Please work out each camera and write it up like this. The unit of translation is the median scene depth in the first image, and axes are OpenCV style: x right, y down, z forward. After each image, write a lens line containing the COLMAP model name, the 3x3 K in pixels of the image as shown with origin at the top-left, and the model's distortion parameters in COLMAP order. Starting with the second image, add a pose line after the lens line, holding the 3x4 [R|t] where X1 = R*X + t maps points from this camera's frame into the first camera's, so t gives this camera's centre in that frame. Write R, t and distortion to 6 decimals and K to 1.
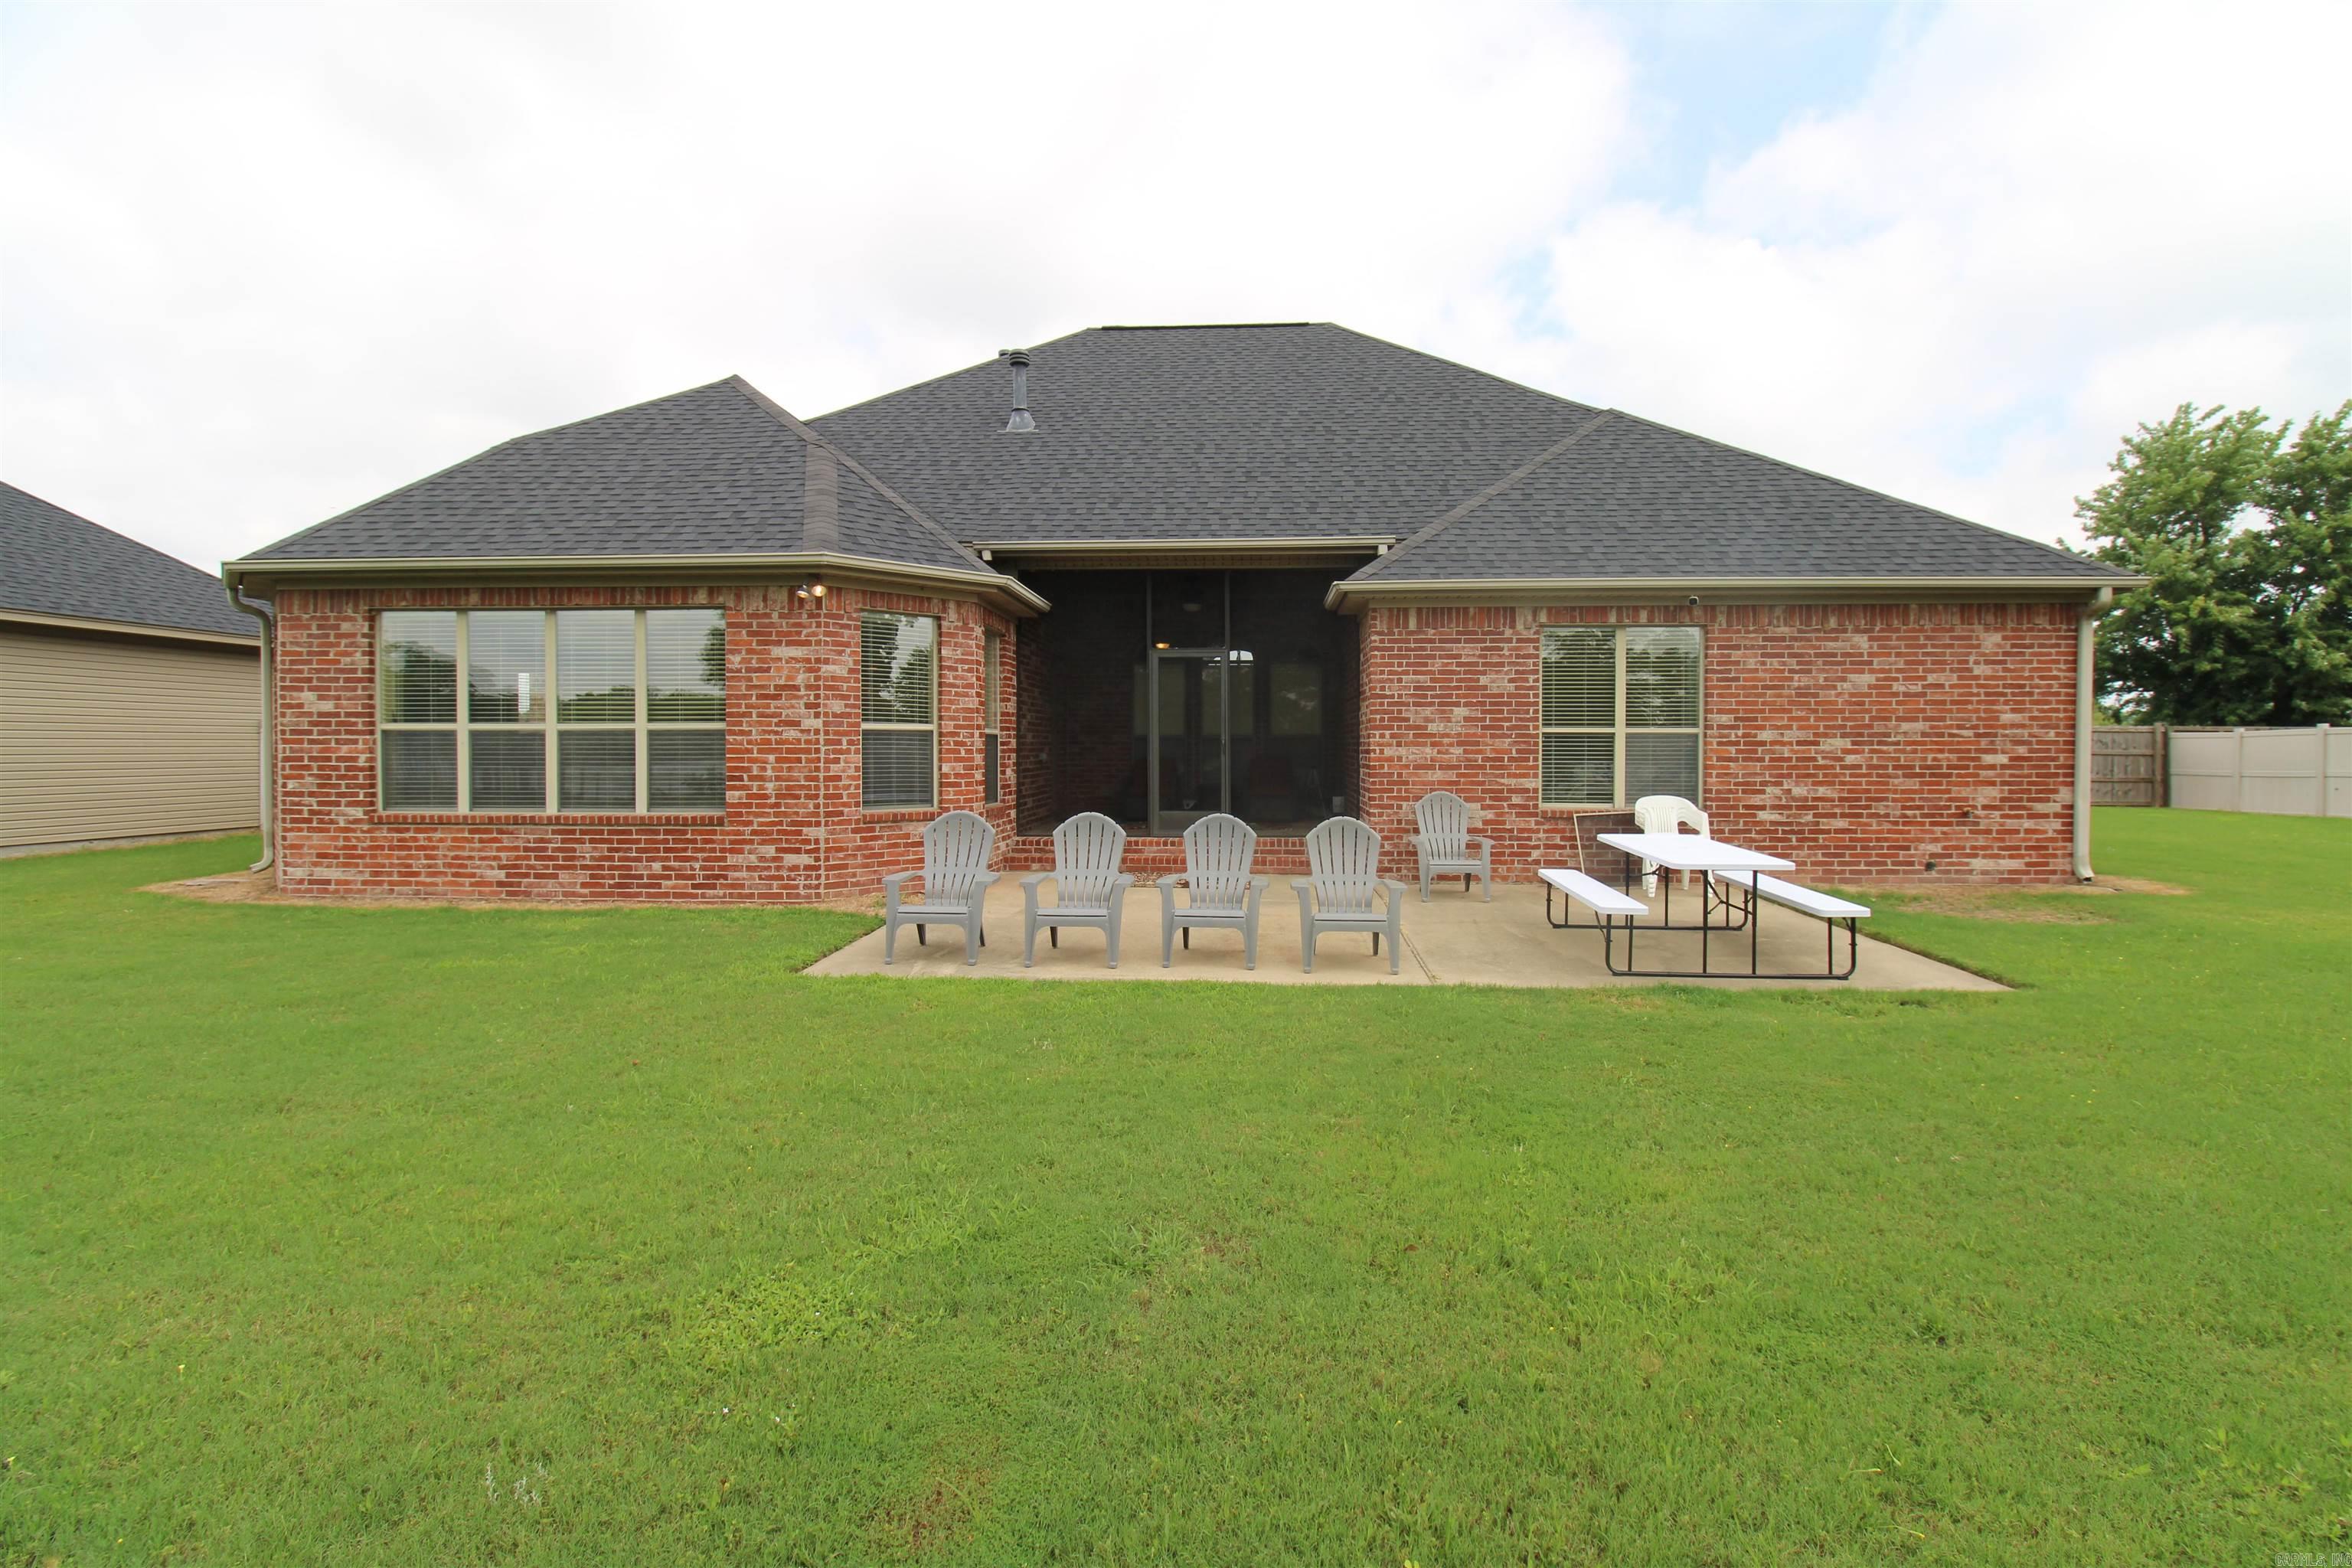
lens RADIAL K [[1337.2, 0, 1176.0], [0, 1337.2, 784.0], [0, 0, 1]] dist [0.043561, 0.000252]
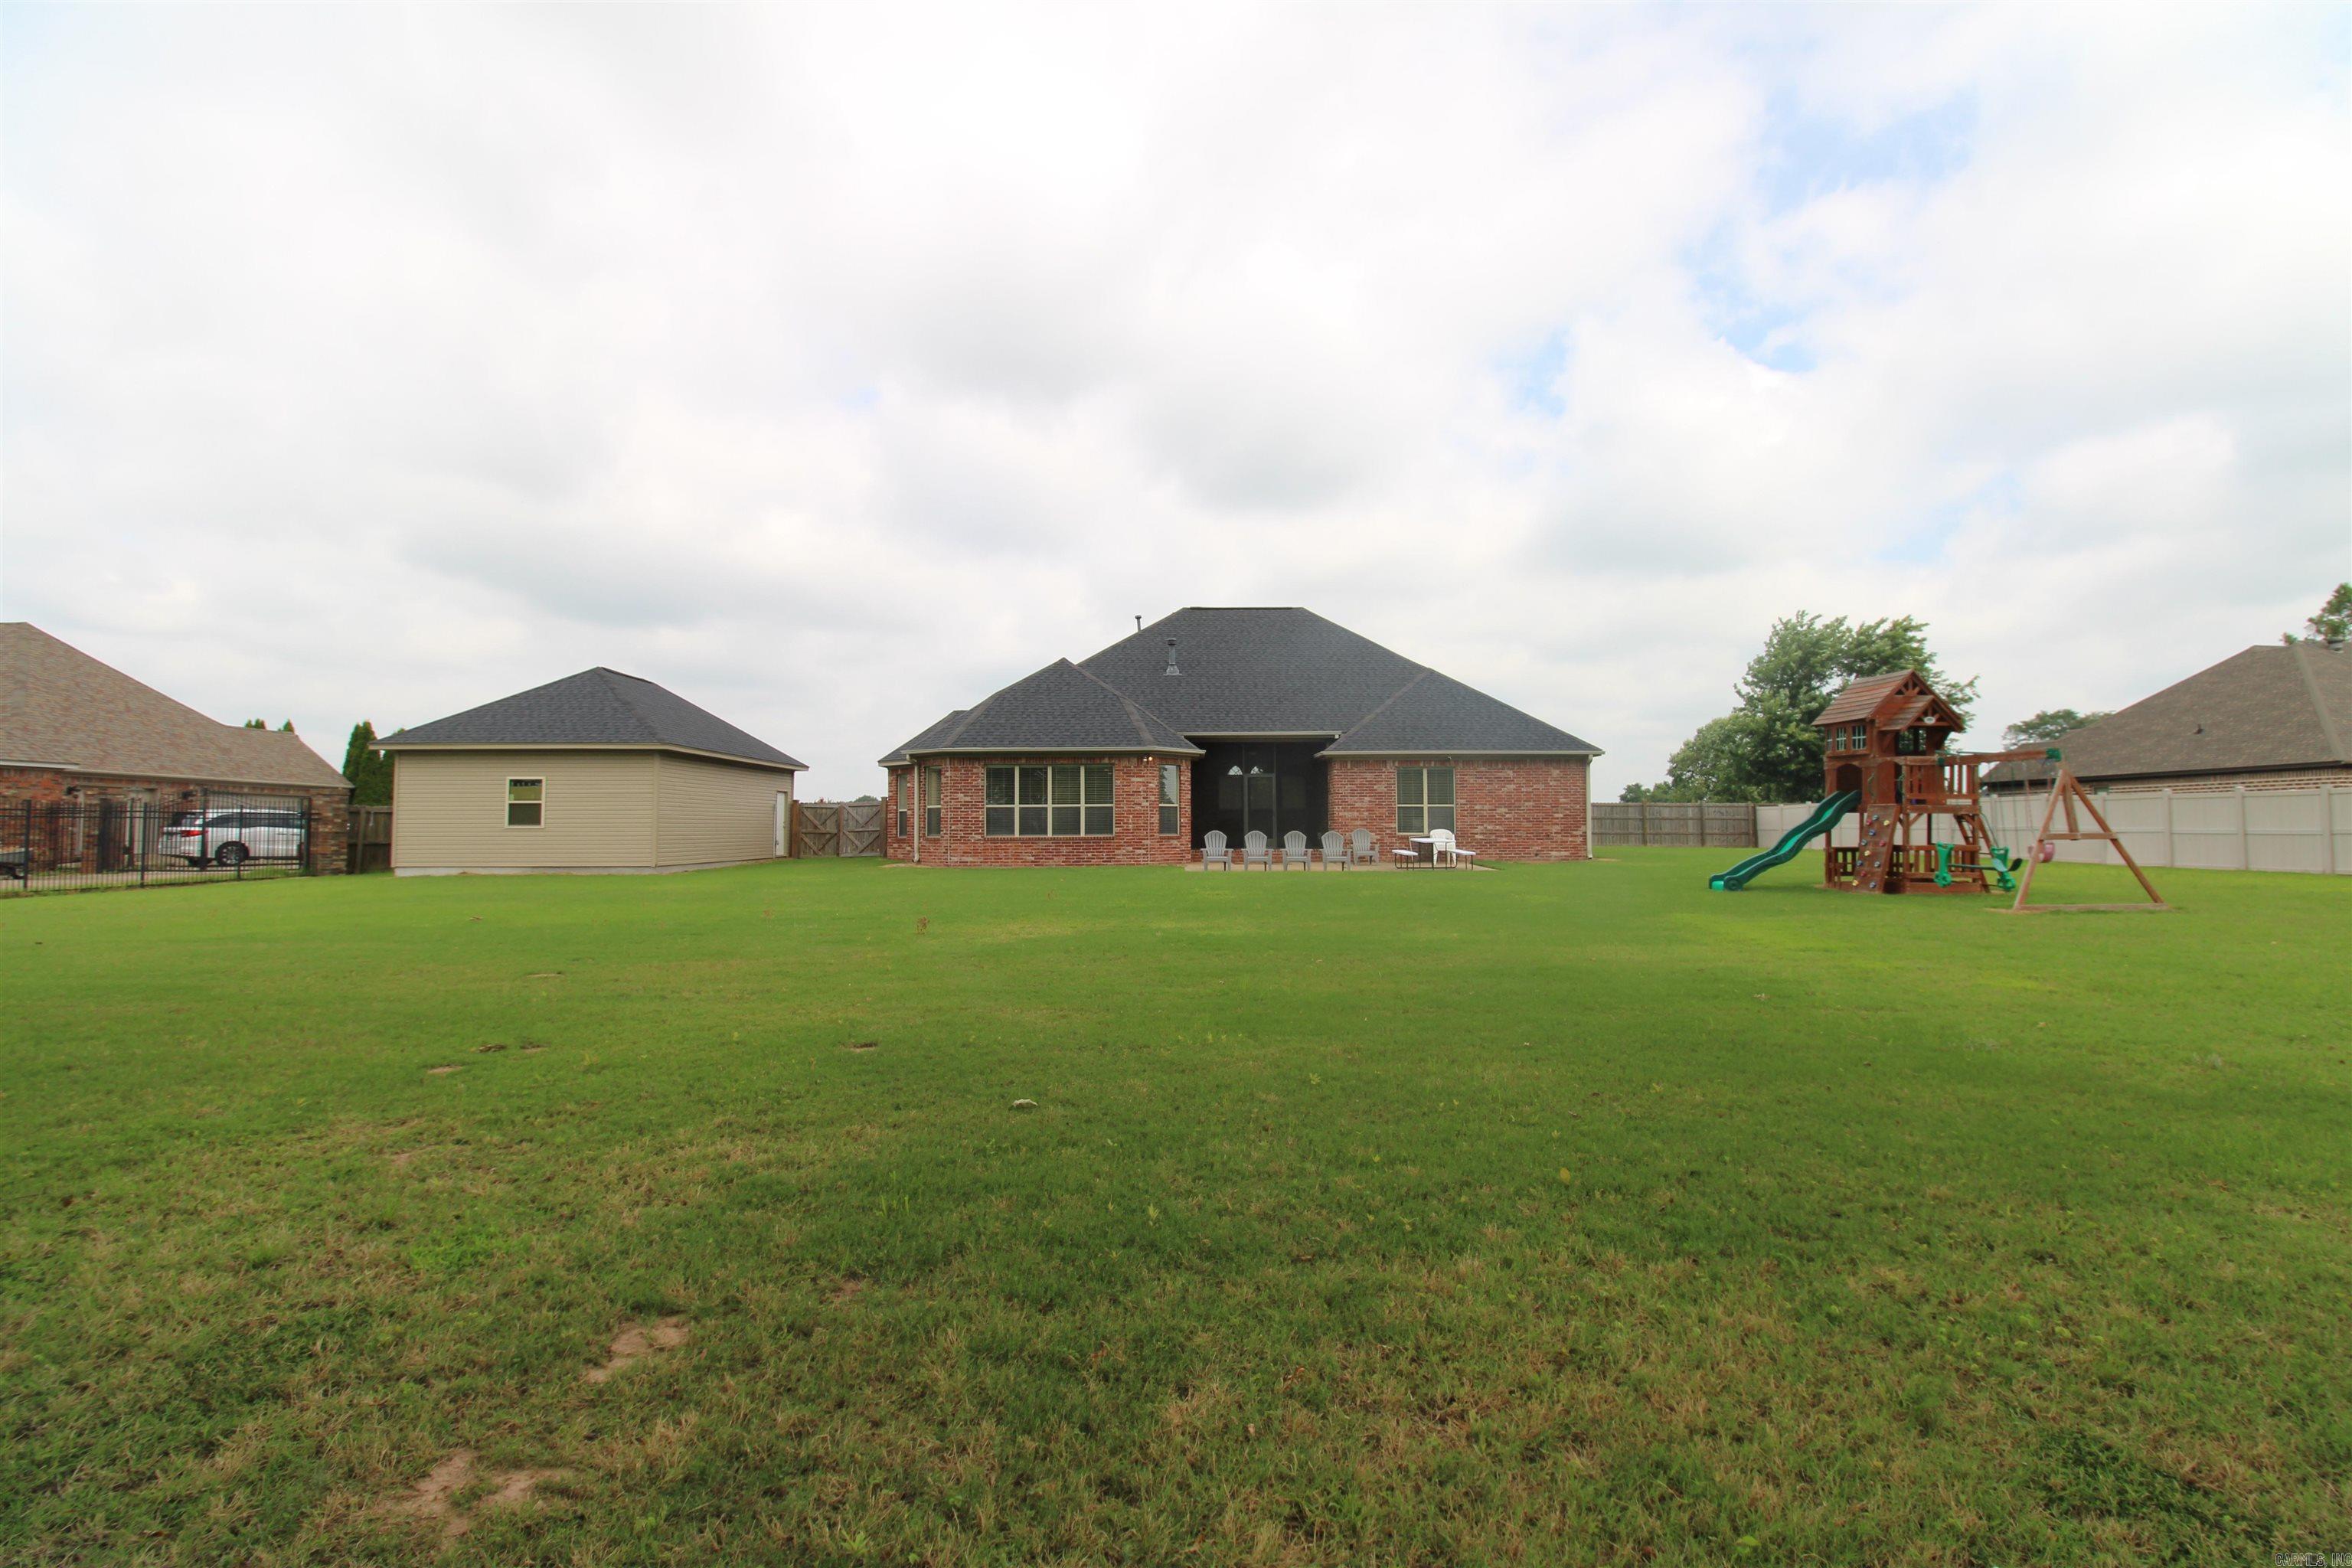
lens RADIAL K [[1337.2, 0, 1176.0], [0, 1337.2, 784.0], [0, 0, 1]] dist [0.043561, 0.000252]
pose [[0.998089, -0.003994, 0.061662, -0.338909], [0.007746, 0.998125, -0.060719, 0.076969], [-0.061304, 0.061080, 0.996248, -1.666826]]
